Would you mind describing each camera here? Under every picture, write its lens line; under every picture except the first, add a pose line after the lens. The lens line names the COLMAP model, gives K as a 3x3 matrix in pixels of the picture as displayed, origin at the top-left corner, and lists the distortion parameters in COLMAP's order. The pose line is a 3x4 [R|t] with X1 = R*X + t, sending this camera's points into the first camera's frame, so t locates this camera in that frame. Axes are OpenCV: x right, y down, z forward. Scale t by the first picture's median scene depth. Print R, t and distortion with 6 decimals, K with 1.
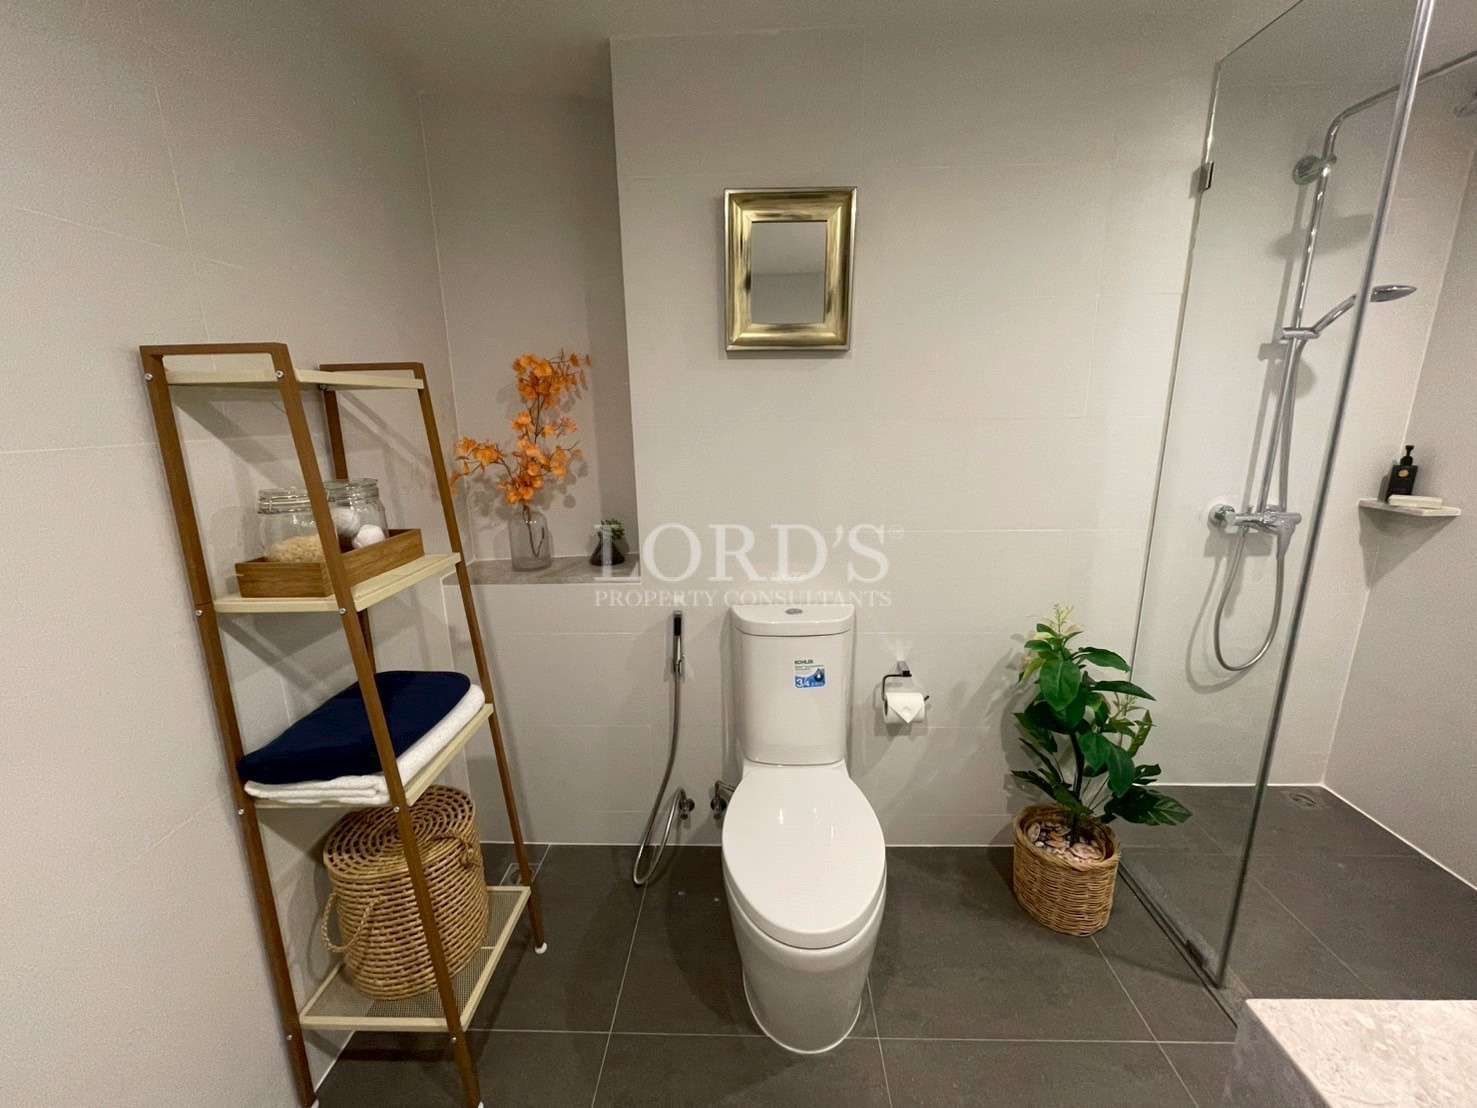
lens RADIAL K [[595.8, 0, 741.5], [0, 595.8, 551.8], [0, 0, 1]] dist [-0.000900, -0.000131]
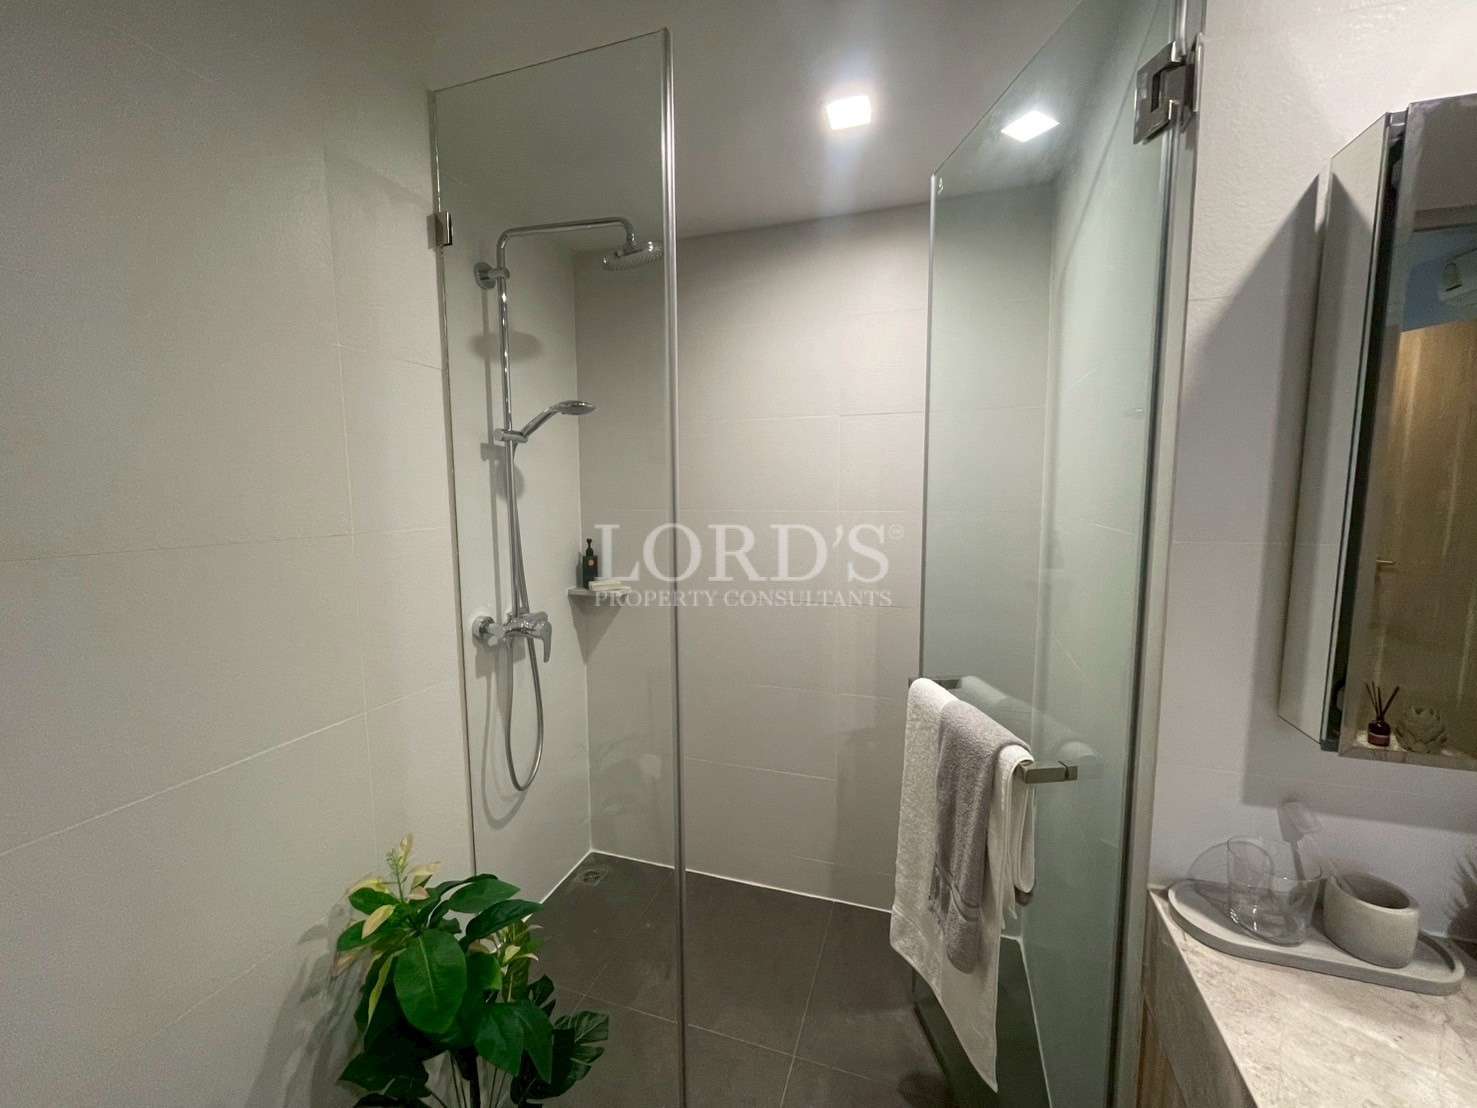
lens RADIAL K [[596.8, 0, 740.7], [0, 596.8, 550.9], [0, 0, 1]] dist [-0.003865, 0.000875]
pose [[0.288161, -0.081511, 0.954107, 0.083258], [0.225359, 0.974158, 0.015161, -0.106528], [-0.930686, 0.210647, 0.299083, 0.372946]]
